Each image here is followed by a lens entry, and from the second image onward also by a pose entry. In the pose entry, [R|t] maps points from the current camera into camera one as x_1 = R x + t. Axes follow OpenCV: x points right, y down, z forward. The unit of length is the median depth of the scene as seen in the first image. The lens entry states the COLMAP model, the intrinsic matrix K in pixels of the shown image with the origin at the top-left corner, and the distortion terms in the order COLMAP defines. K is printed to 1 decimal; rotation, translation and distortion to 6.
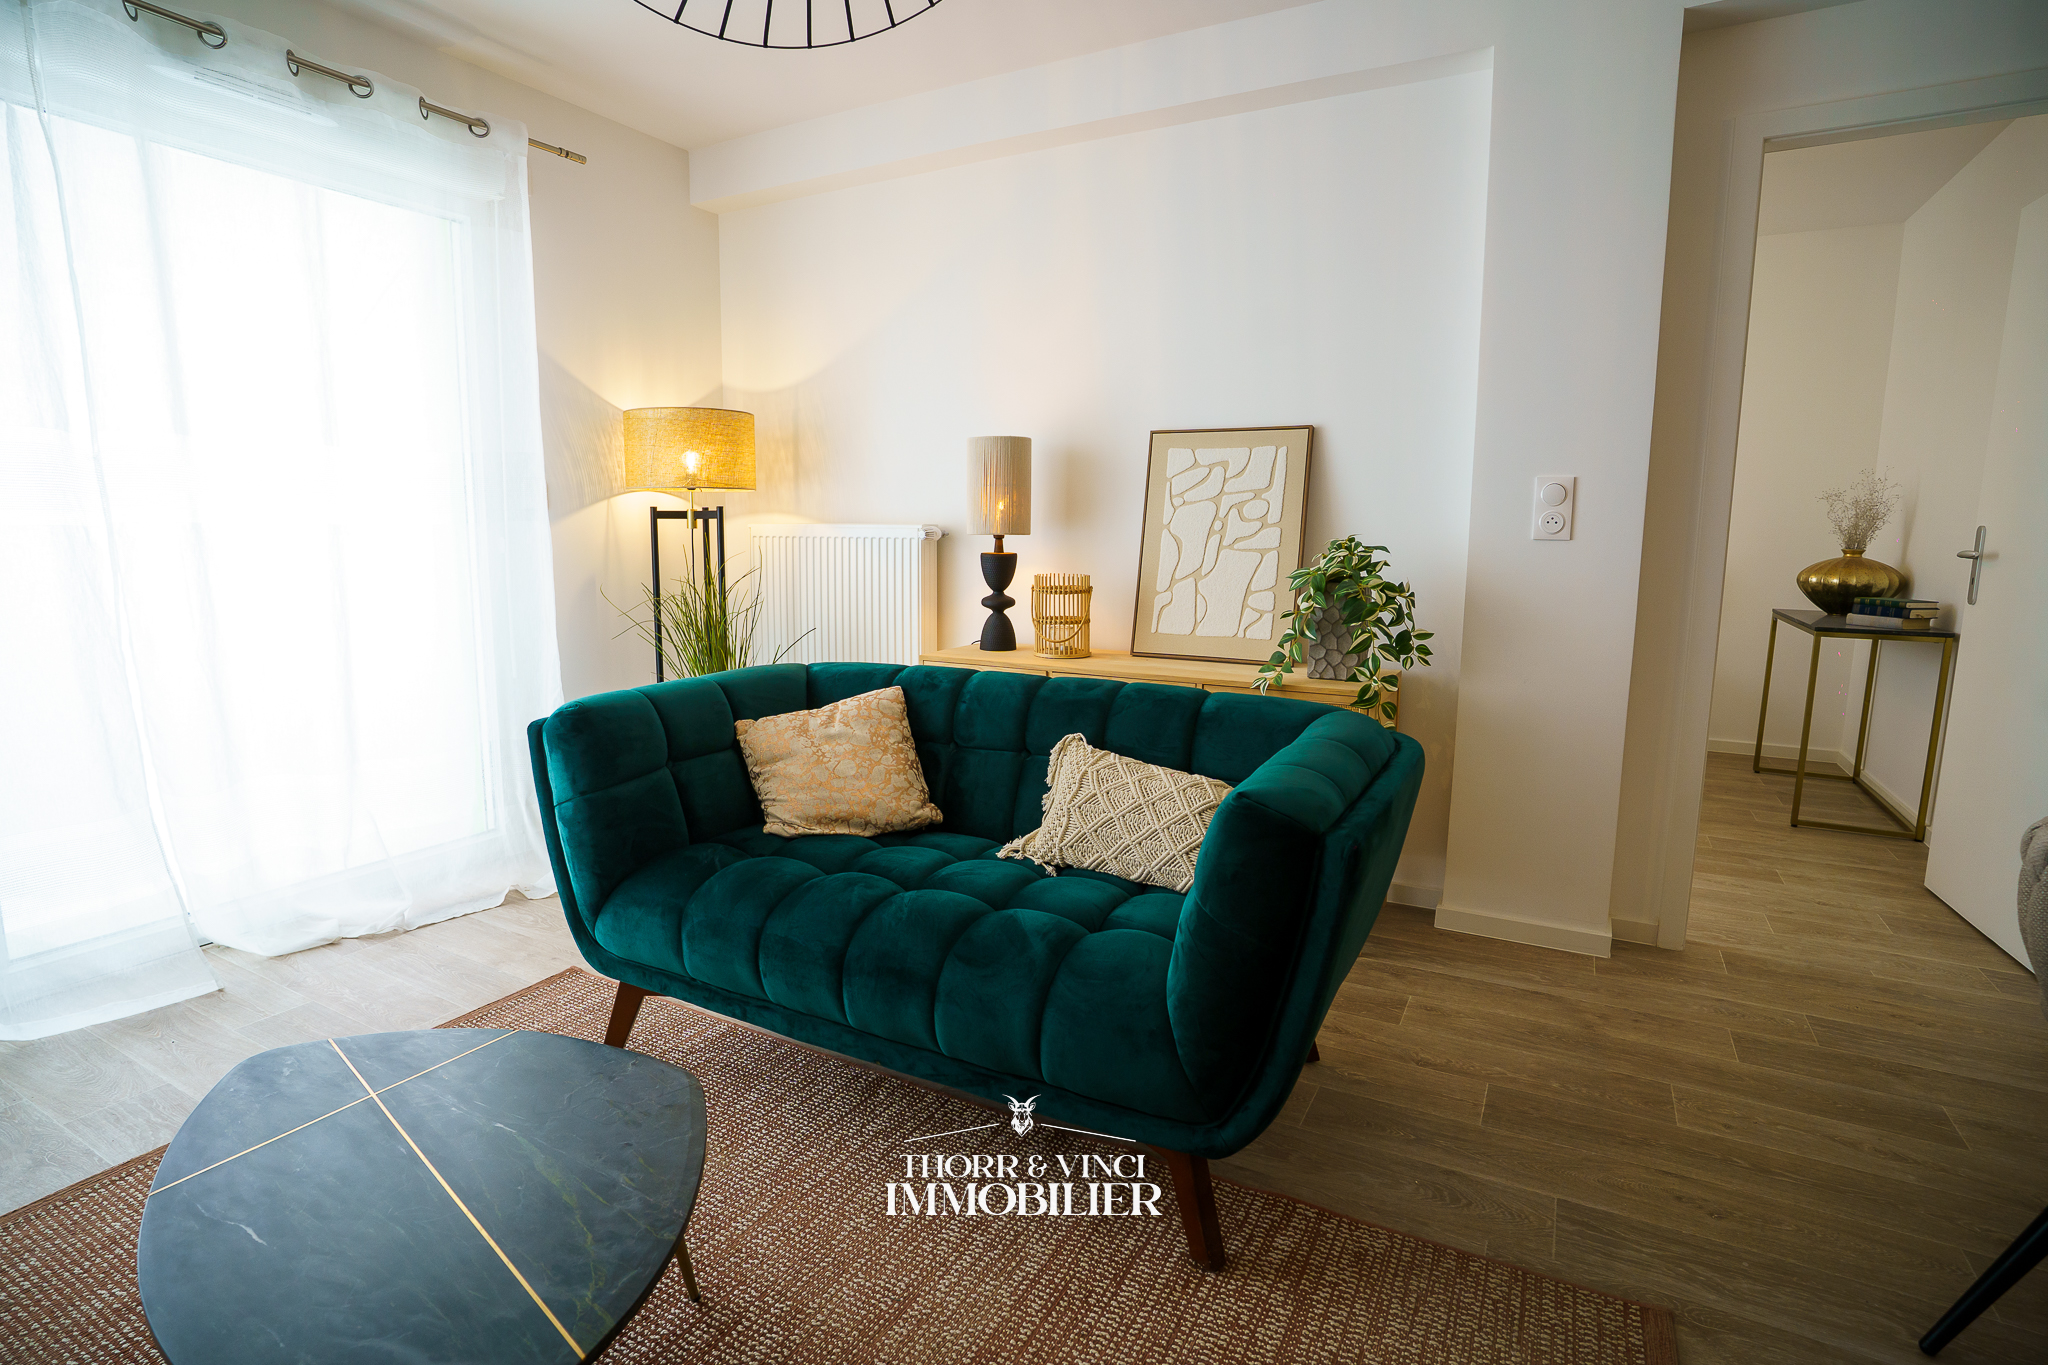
lens RADIAL K [[1011.3, 0, 1024.0], [0, 1011.3, 682.5], [0, 0, 1]] dist [-0.000883, -0.000020]
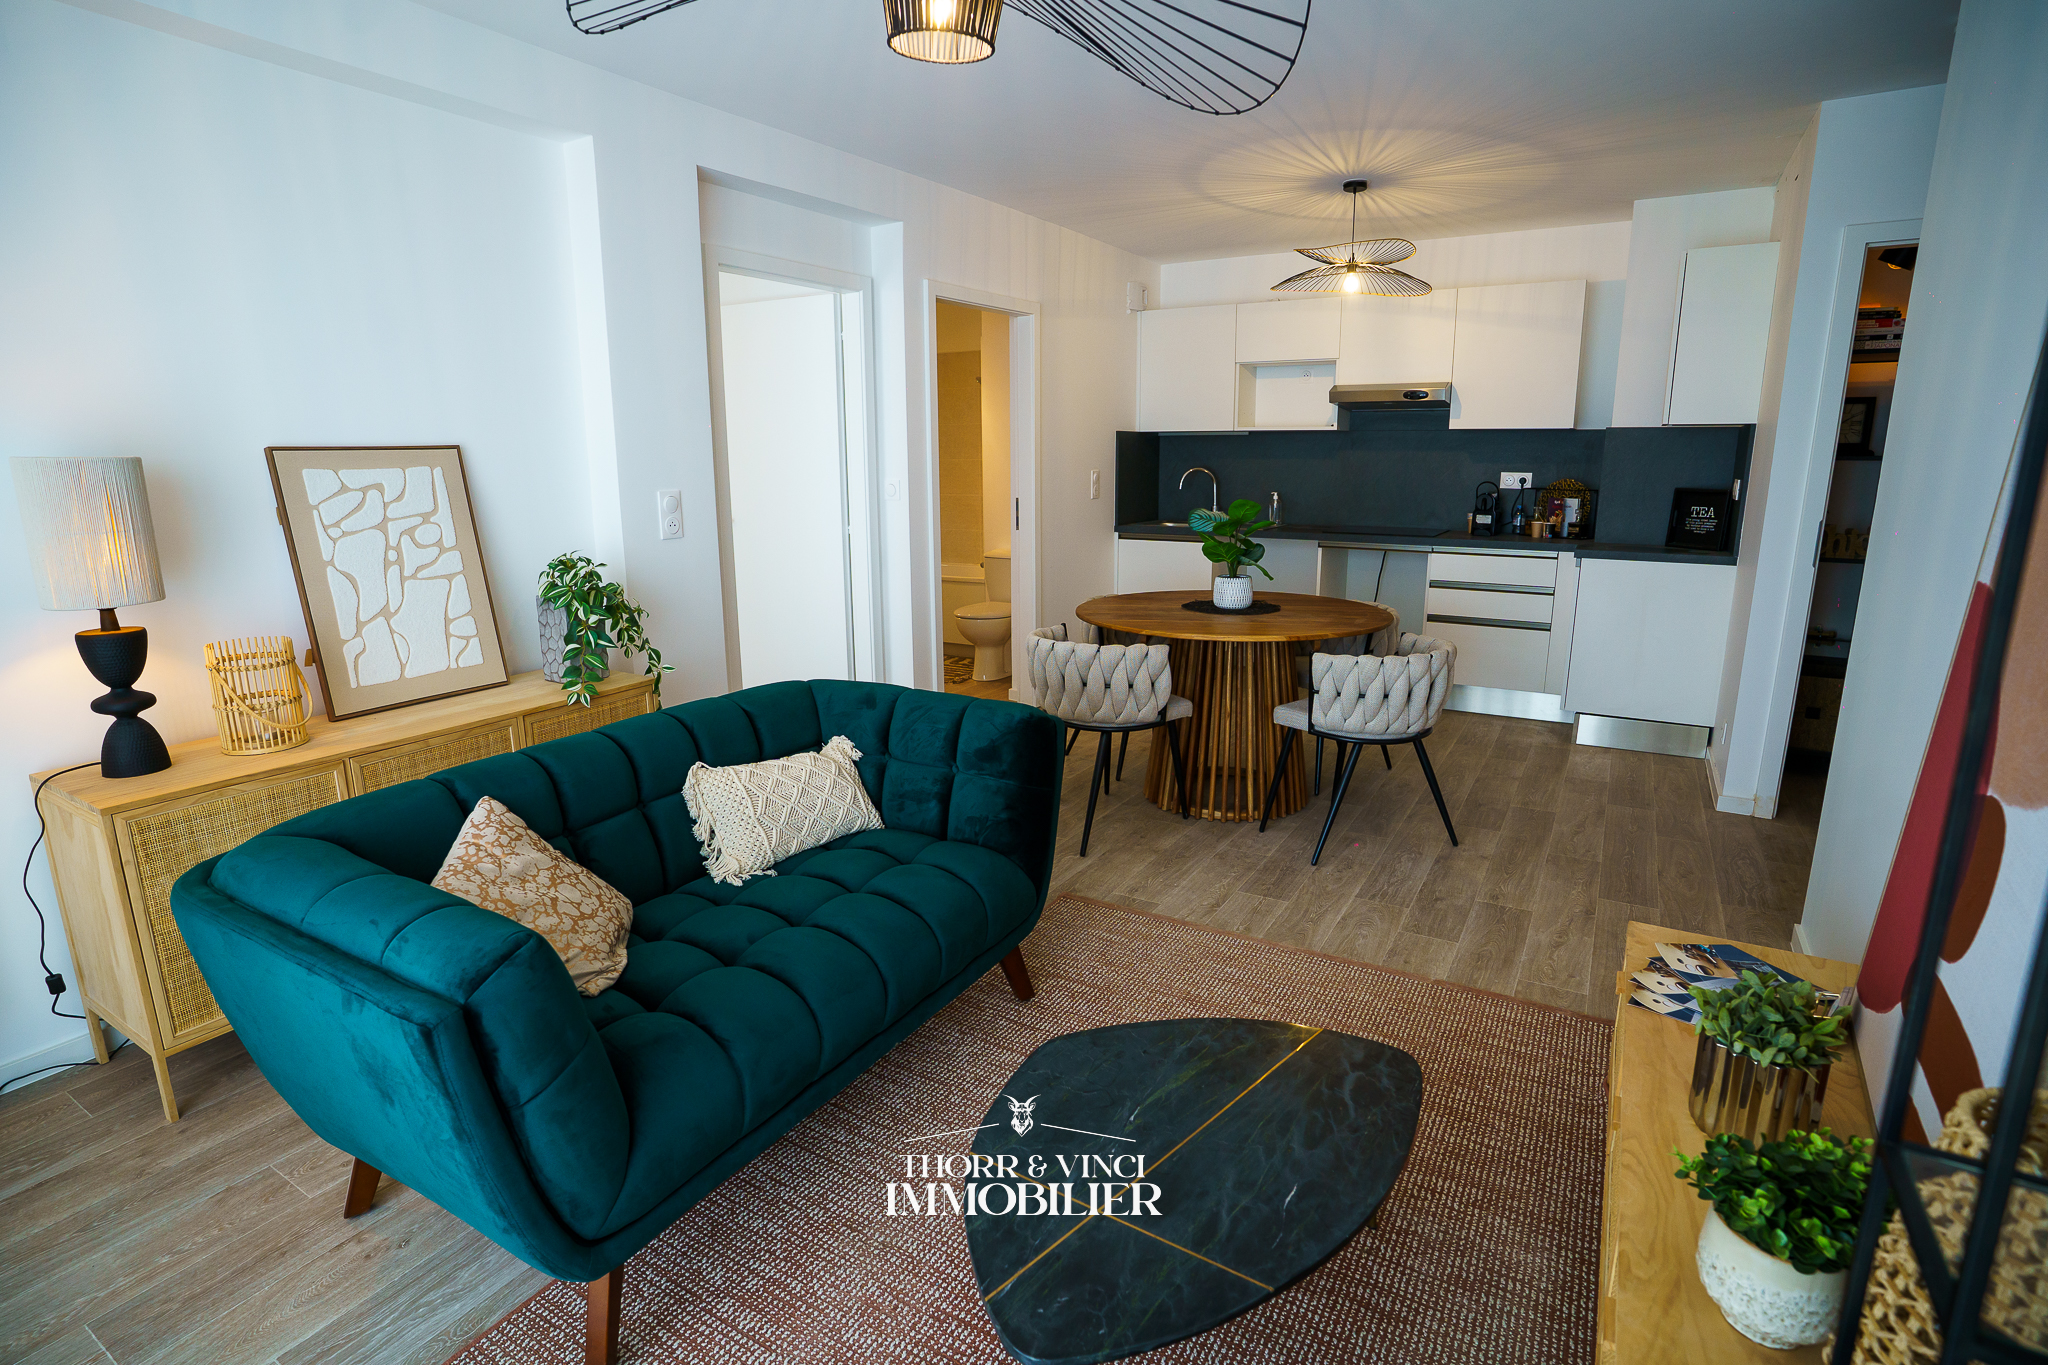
lens RADIAL K [[1017.8, 0, 1009.3], [0, 1017.8, 681.5], [0, 0, 1]] dist [-0.083140, 0.039647]
pose [[0.057550, -0.225417, 0.972561, -0.669343], [0.171587, 0.961913, 0.212795, -0.142453], [-0.983487, 0.154633, 0.094036, 0.398881]]
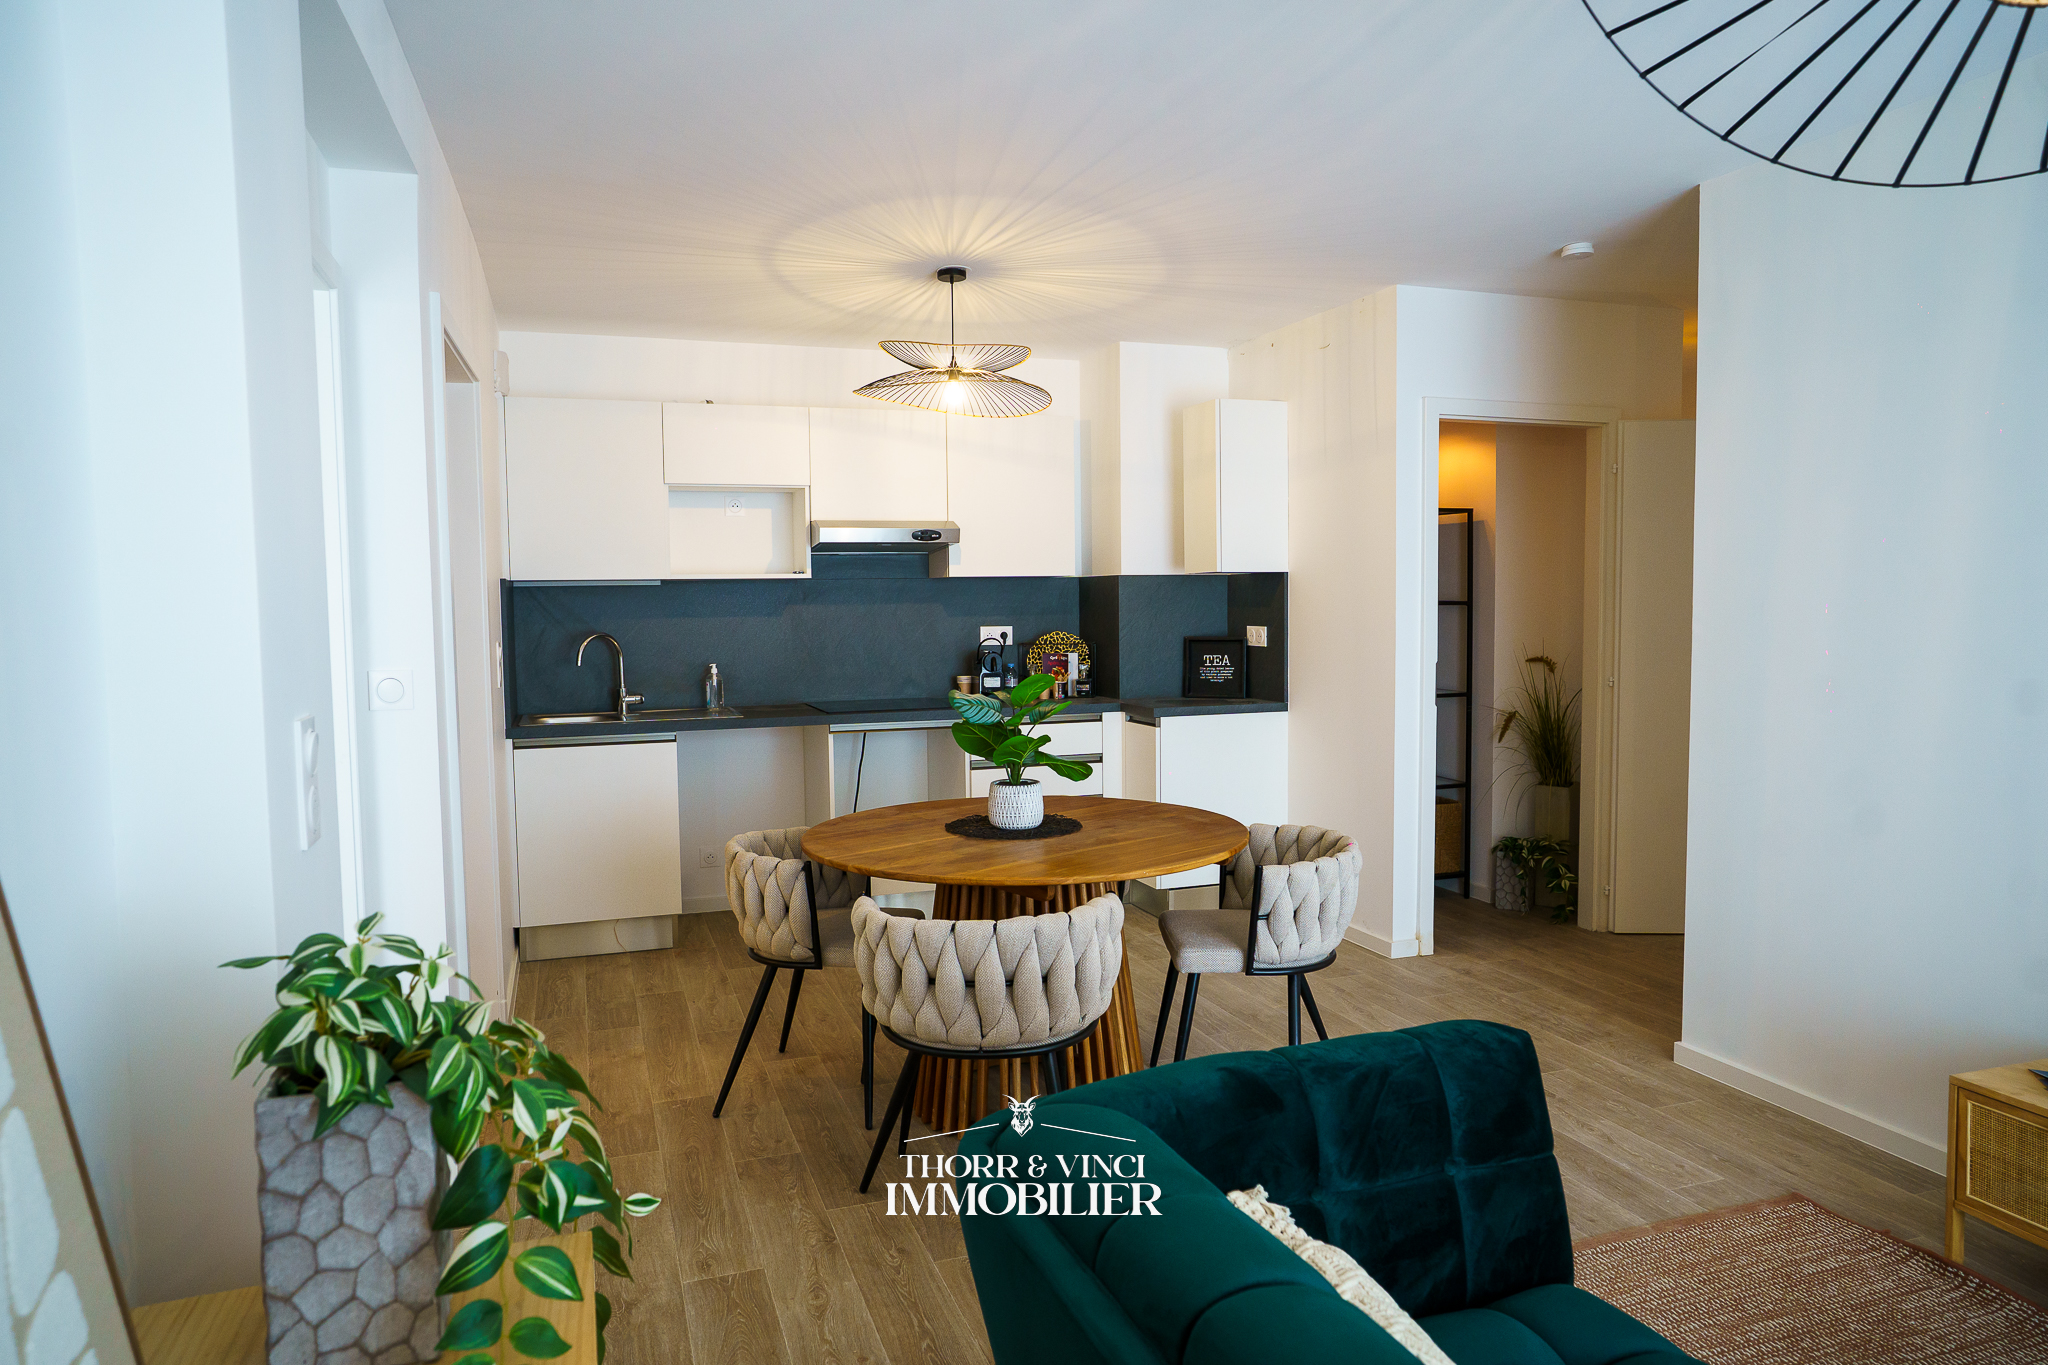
lens RADIAL K [[1274.2, 0, 1024.0], [0, 1274.2, 682.5], [0, 0, 1]] dist [0.006184, 0.001168]
pose [[-0.746104, -0.044240, 0.664359, -0.120797], [0.115277, 0.974139, 0.194331, -0.261659], [-0.655775, 0.221576, -0.721709, 1.037198]]
